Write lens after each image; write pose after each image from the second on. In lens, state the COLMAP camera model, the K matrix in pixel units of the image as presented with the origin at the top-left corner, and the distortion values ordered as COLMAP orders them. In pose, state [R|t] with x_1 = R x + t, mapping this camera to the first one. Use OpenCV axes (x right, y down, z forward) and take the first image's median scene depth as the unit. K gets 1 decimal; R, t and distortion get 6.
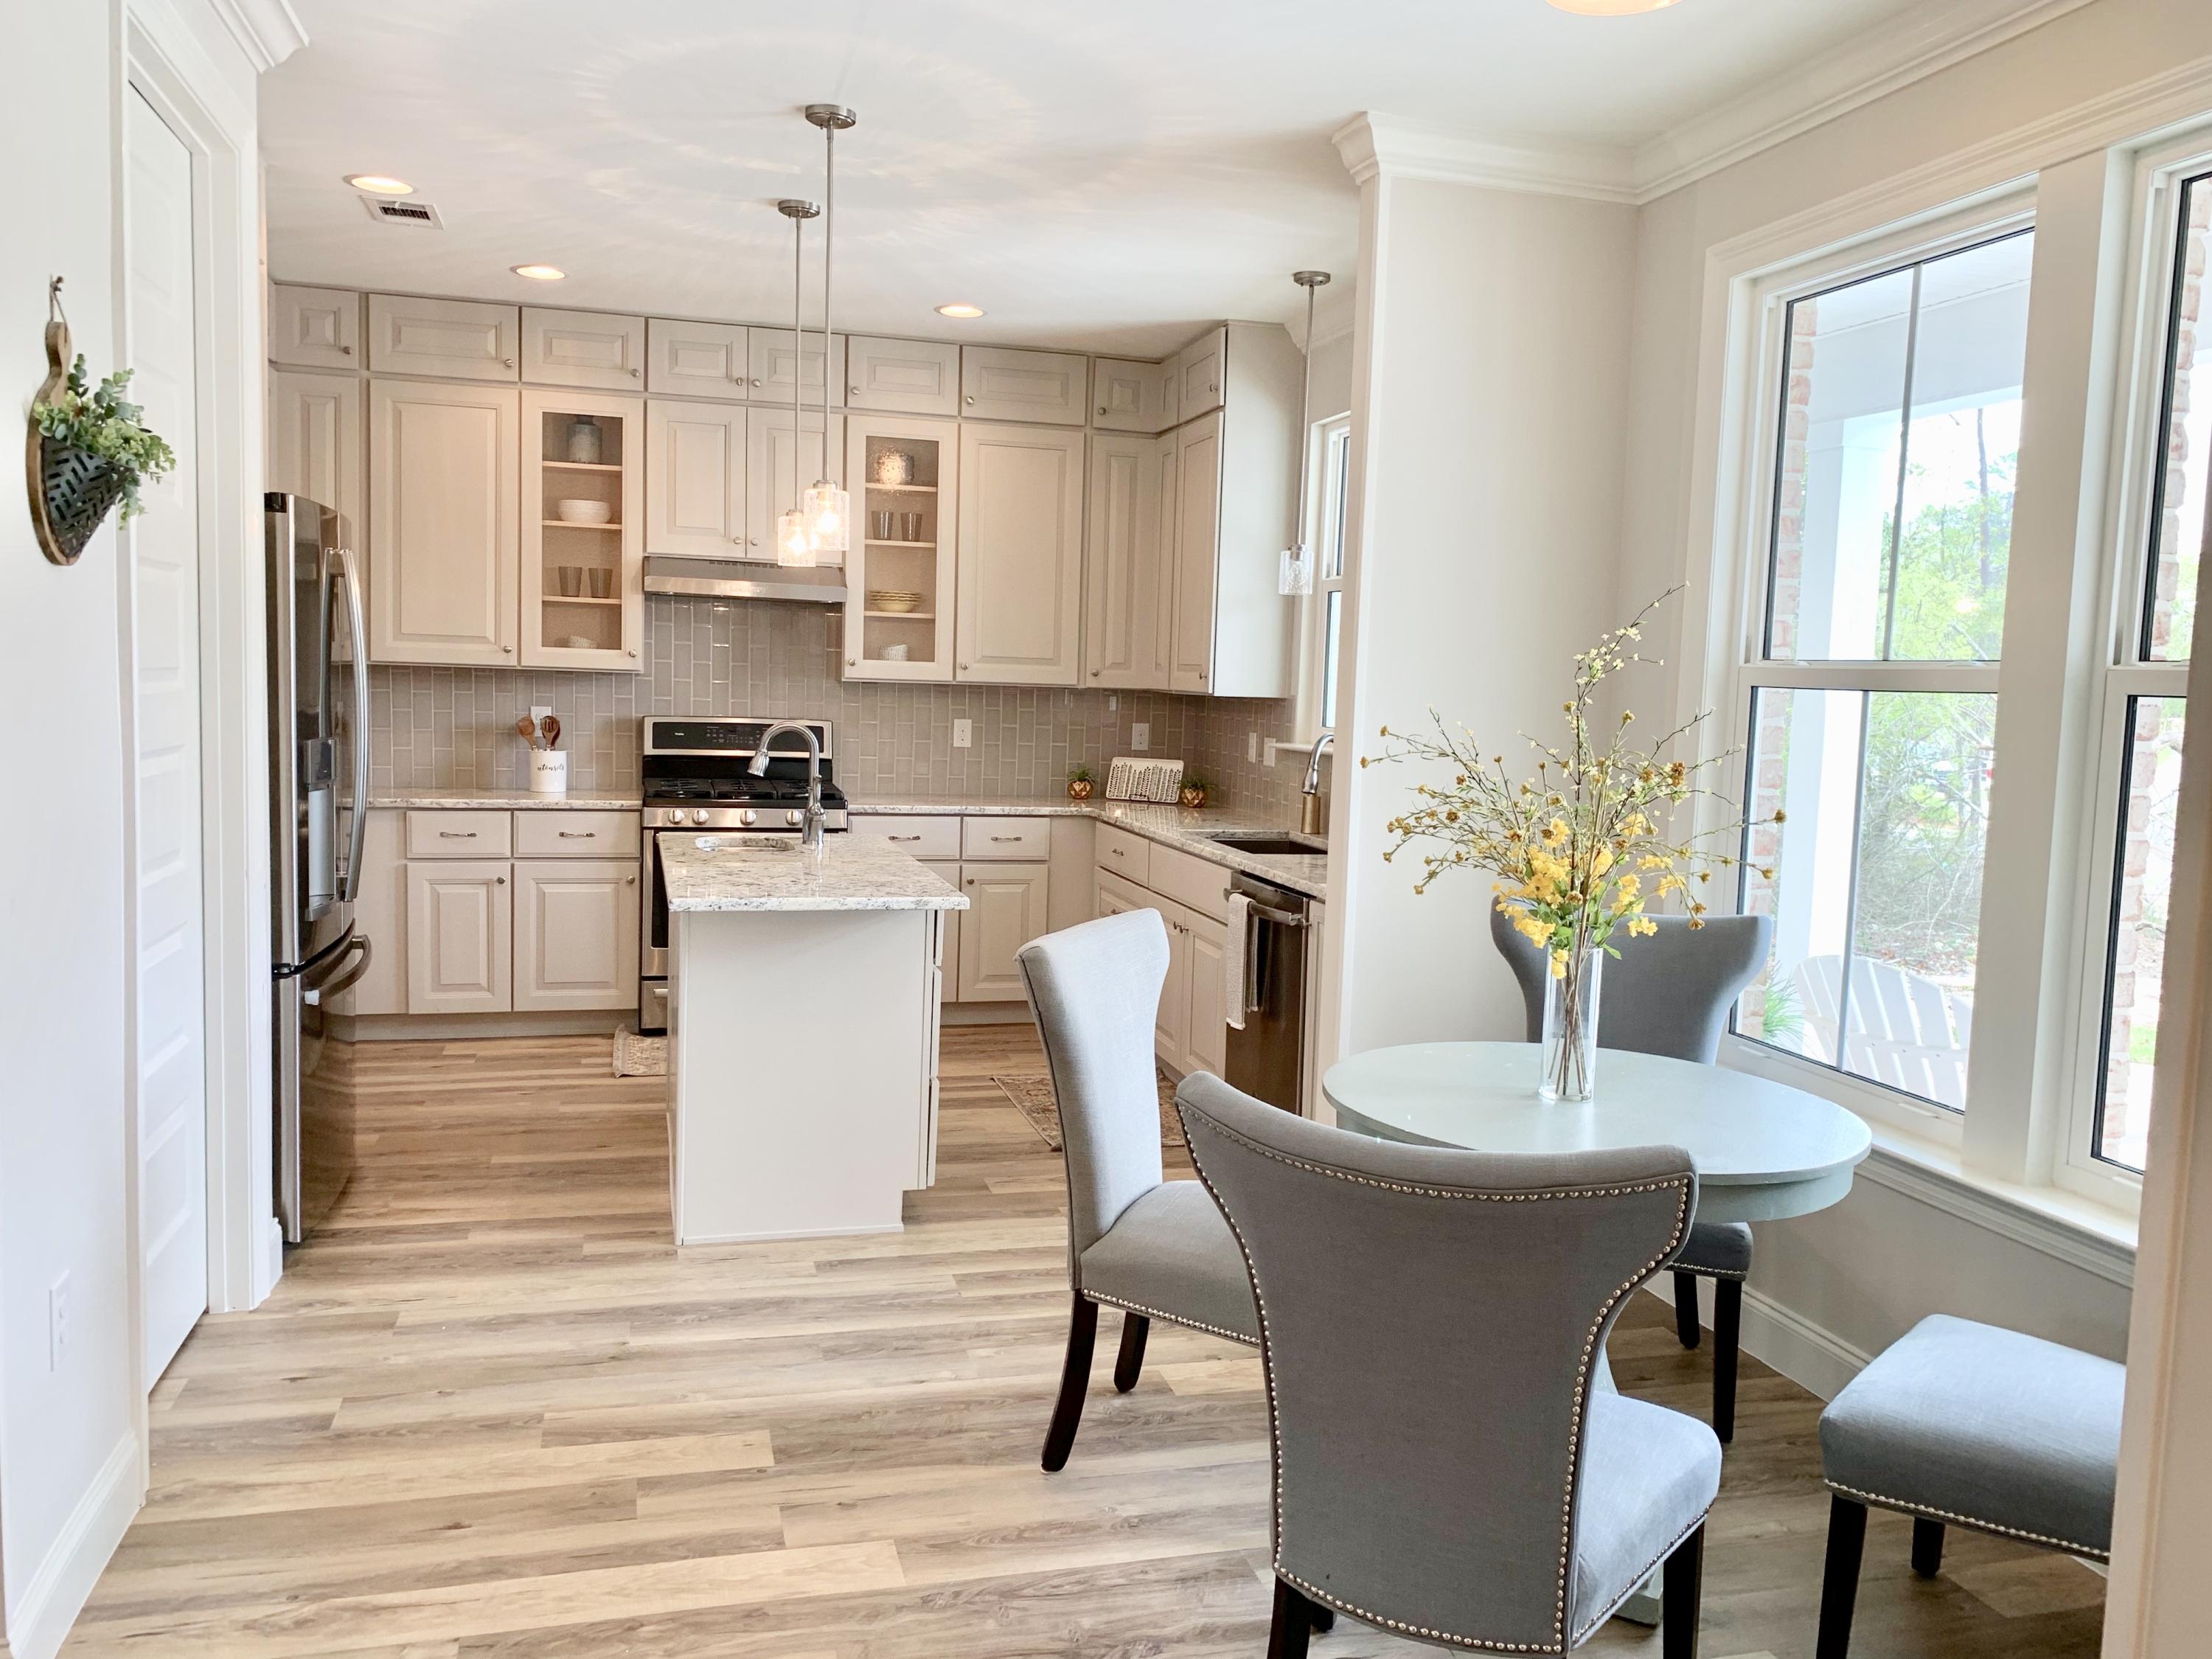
lens RADIAL K [[1689.5, 0, 1110.2], [0, 1689.5, 826.0], [0, 0, 1]] dist [0.070527, -0.145142]
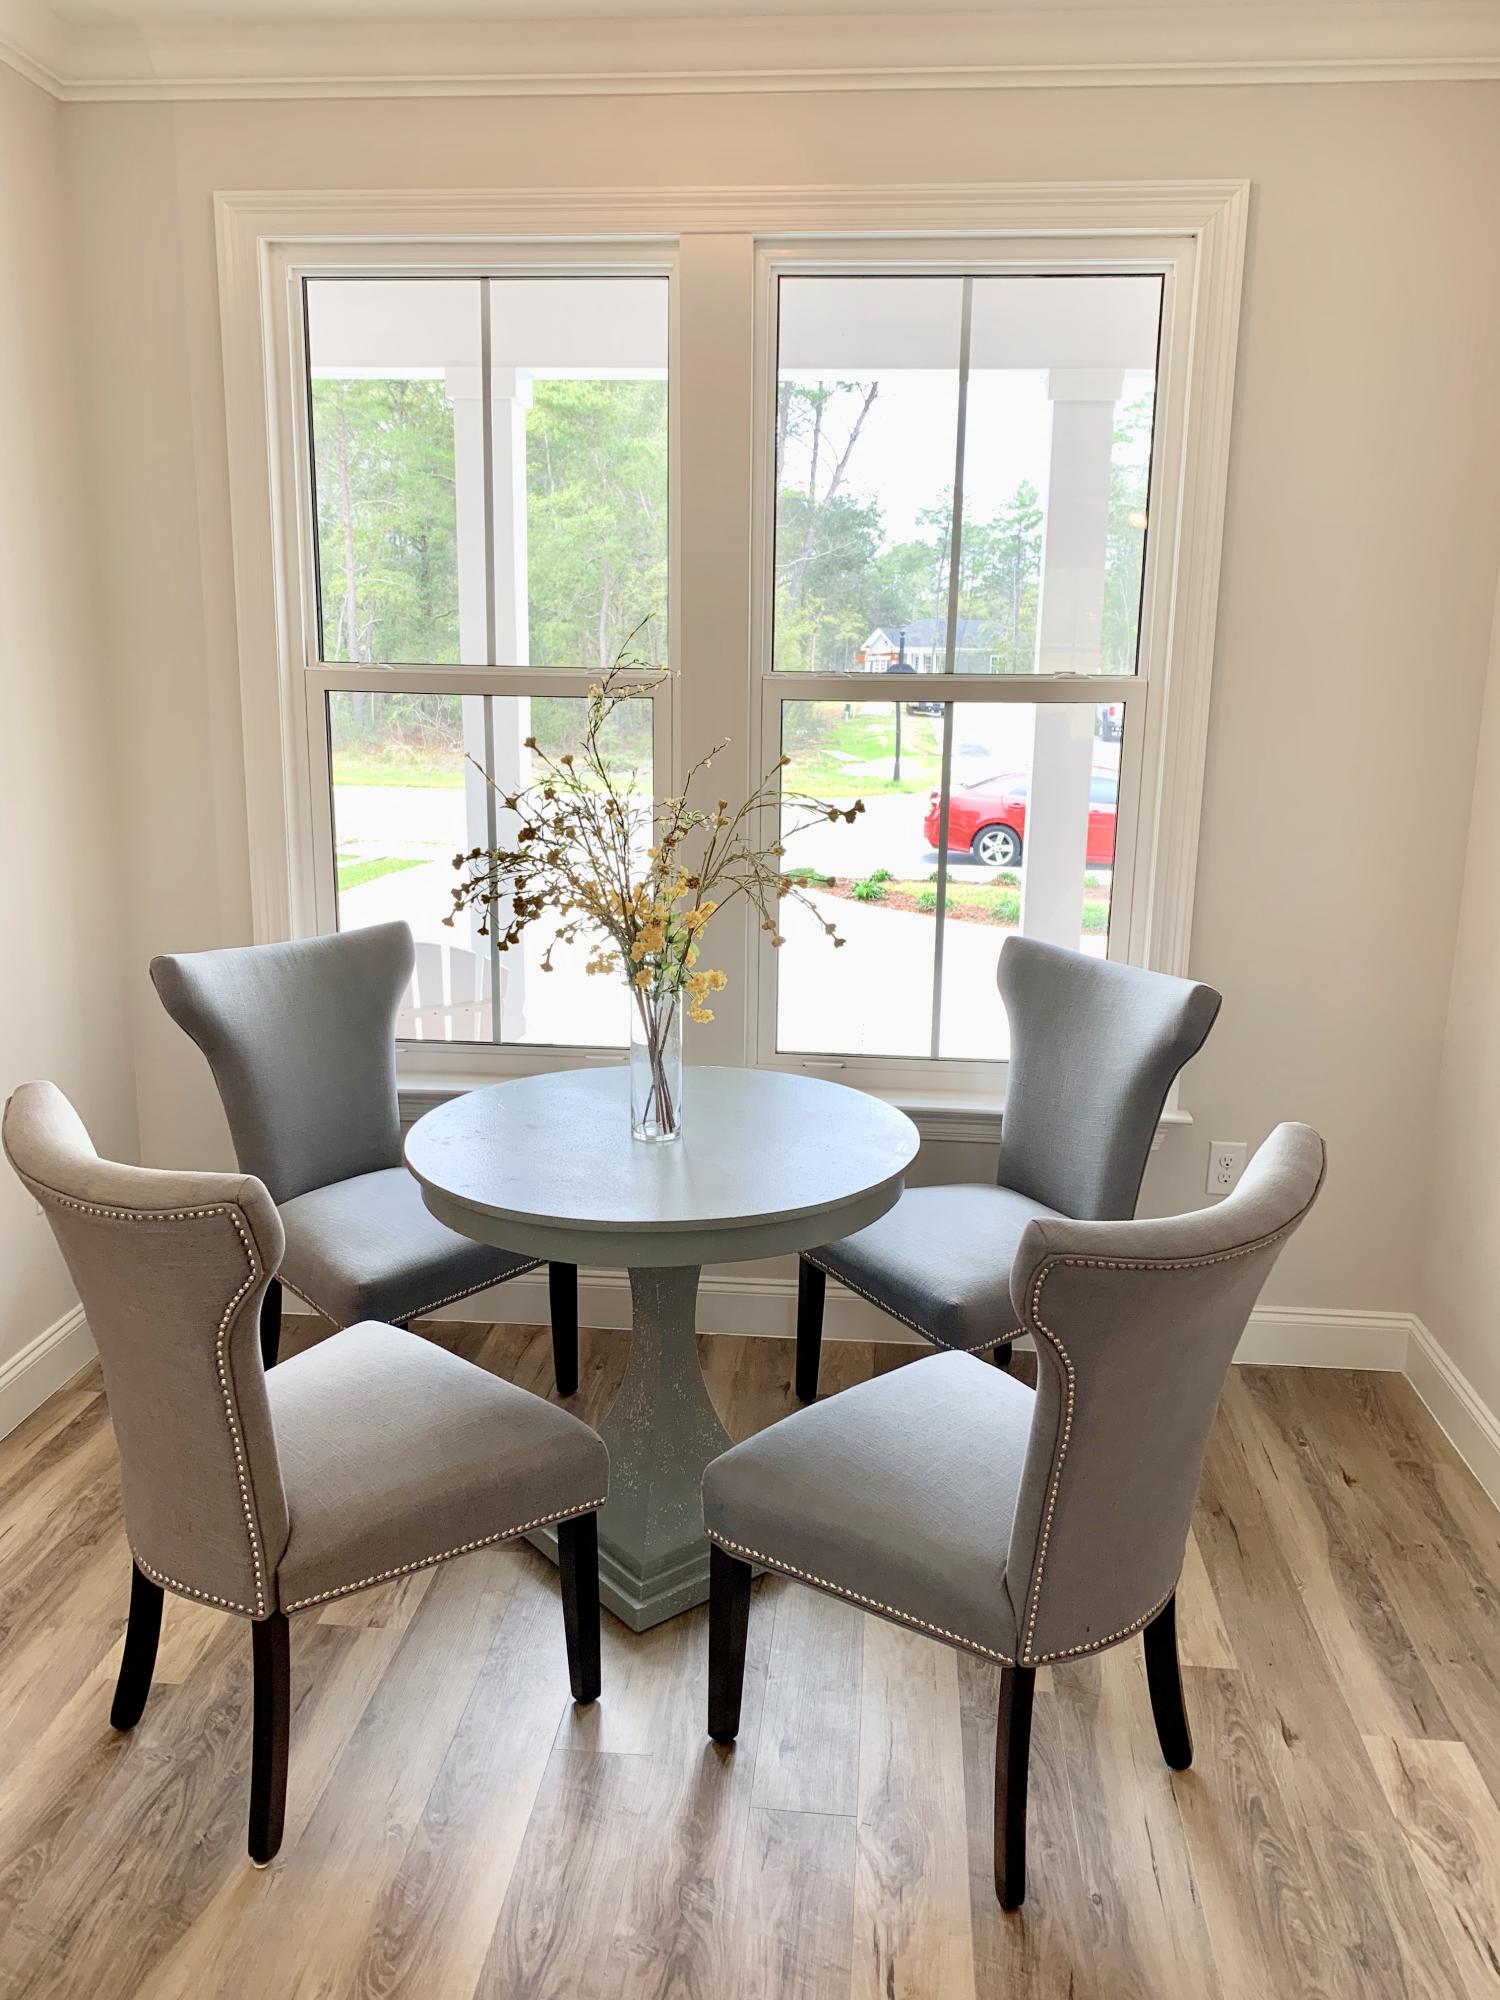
lens RADIAL K [[1509.9, 0, 750.0], [0, 1509.9, 1000.0], [0, 0, 1]] dist [0.001113, -0.005049]
pose [[0.354070, -0.238712, 0.904241, -0.239543], [0.080950, 0.971070, 0.224657, -0.056001], [-0.931709, -0.006346, 0.363150, 0.300038]]
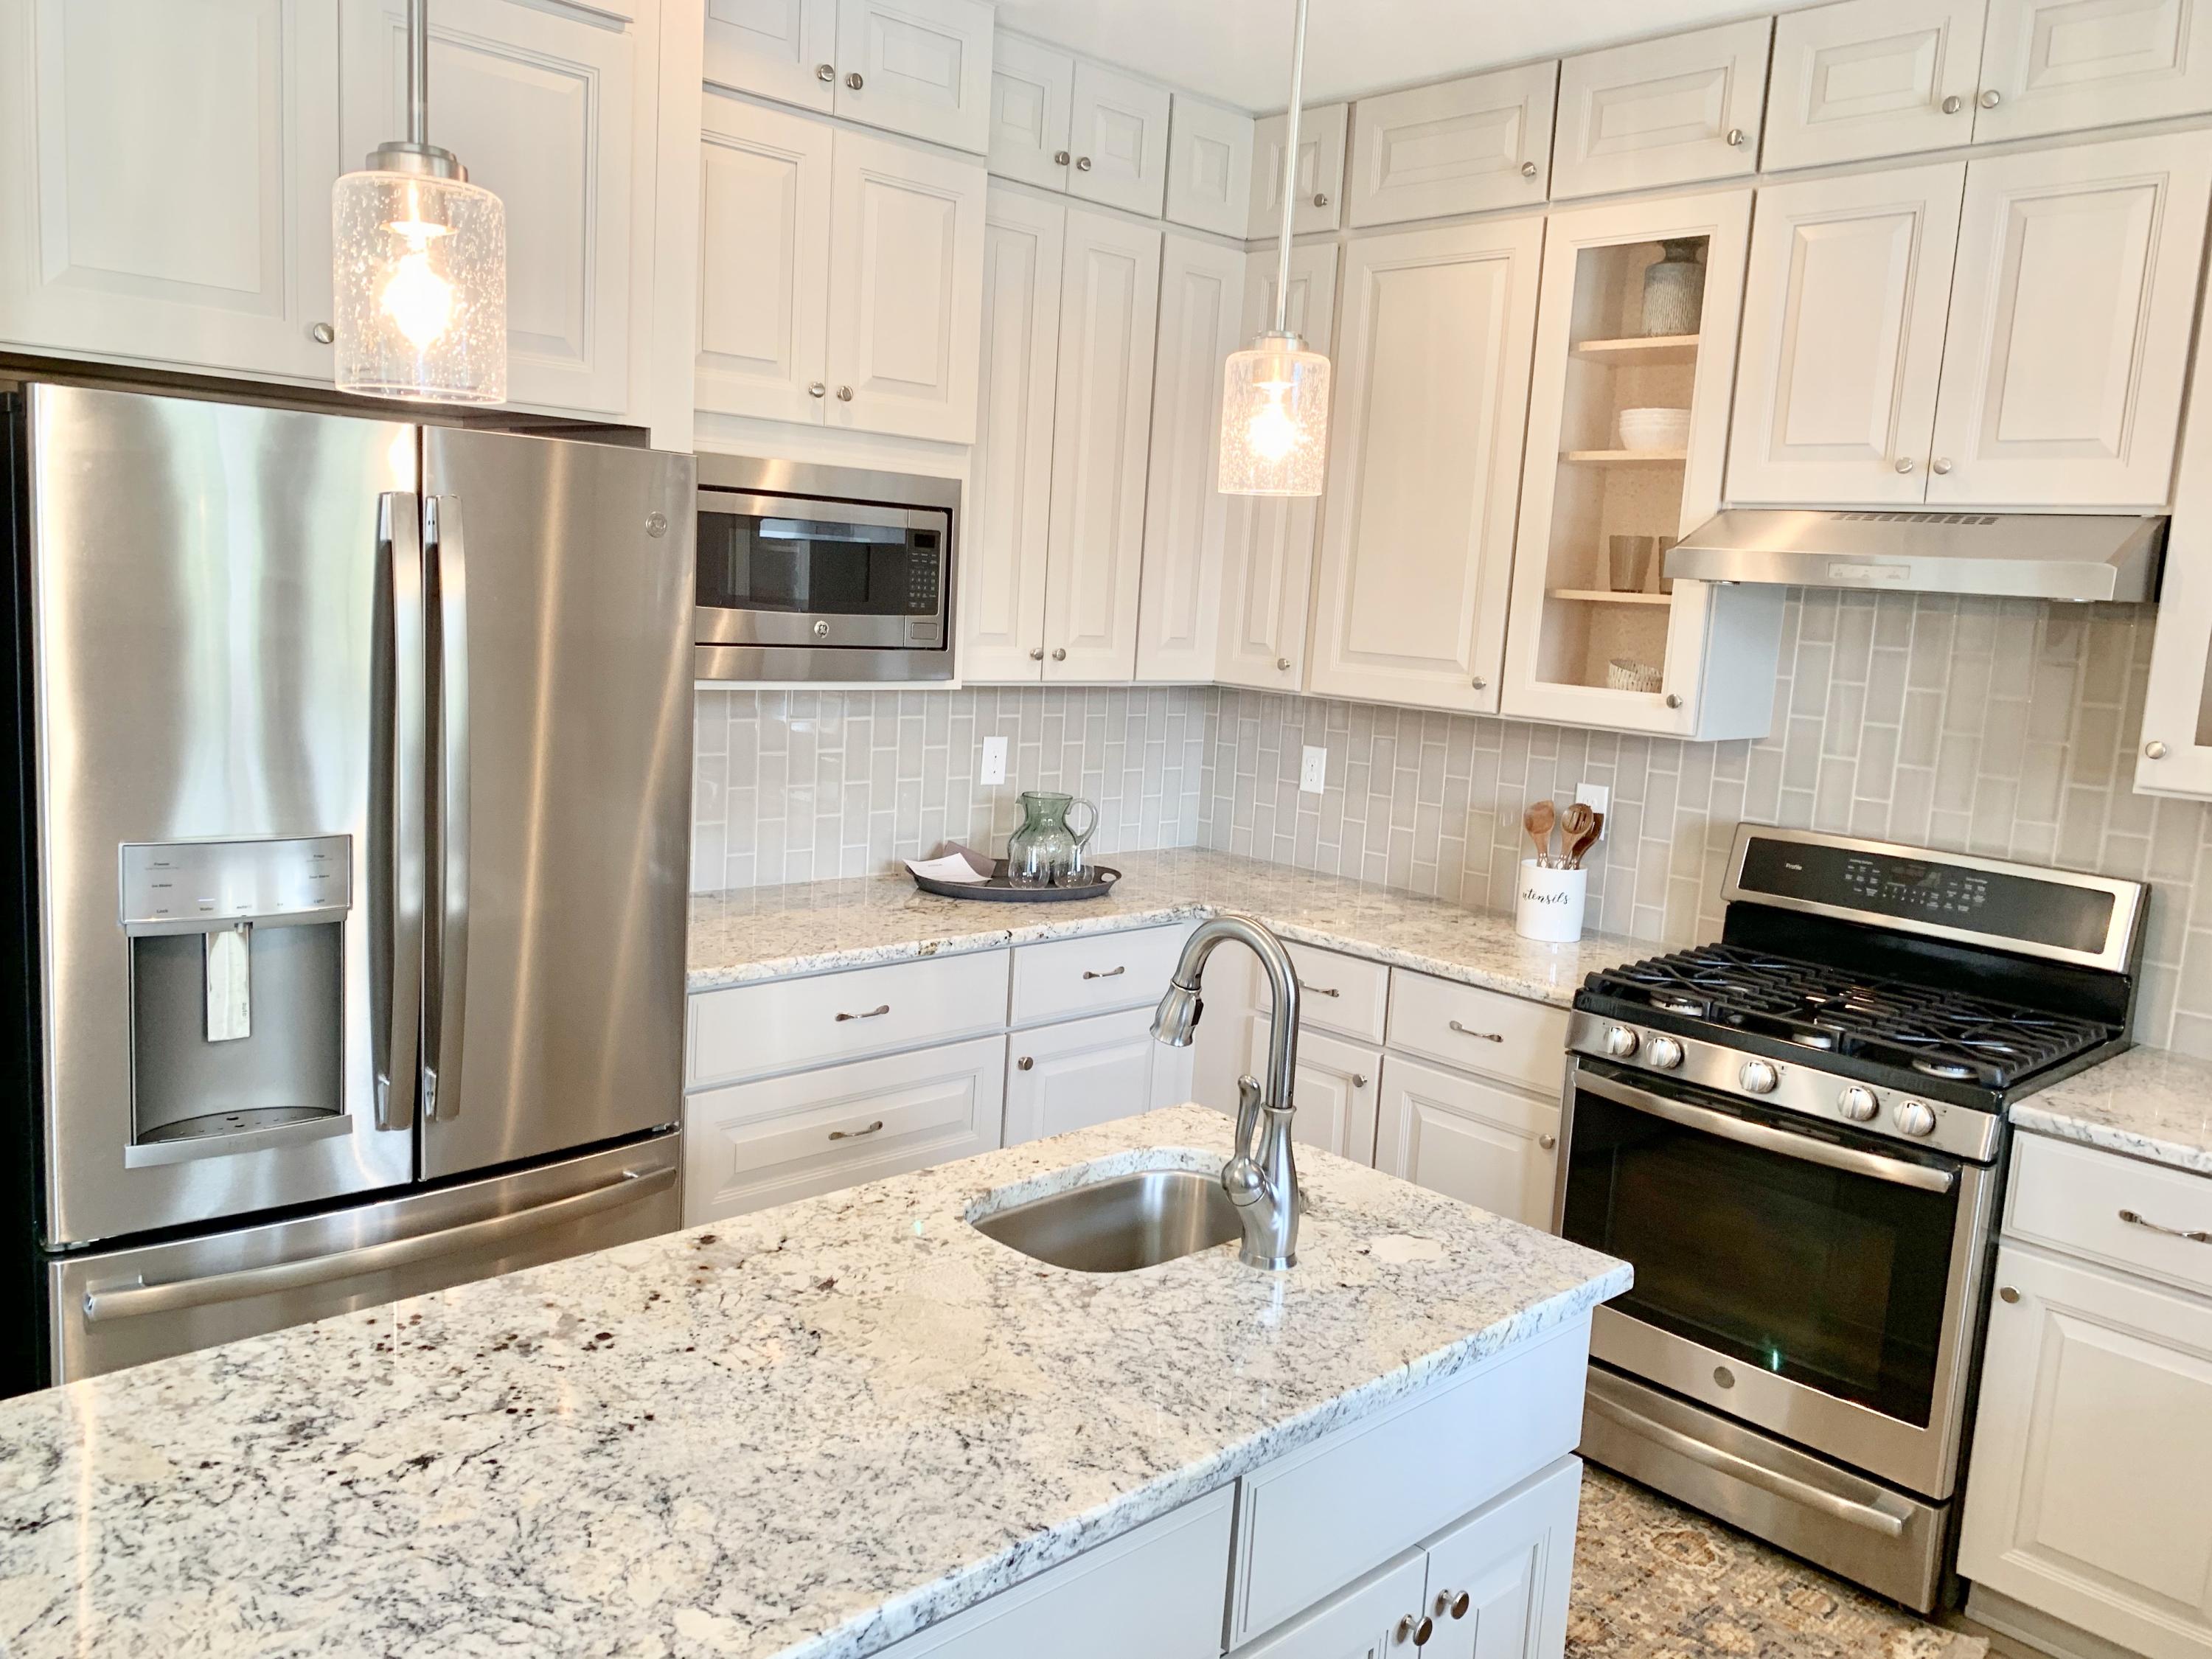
lens RADIAL K [[1712.5, 0, 1107.6], [0, 1712.5, 814.7], [0, 0, 1]] dist [0.022041, -0.018505]
pose [[0.468278, 0.115911, -0.875945, 0.106187], [-0.122318, 0.990317, 0.065654, -0.091340], [0.875074, 0.076399, 0.477922, 0.686786]]
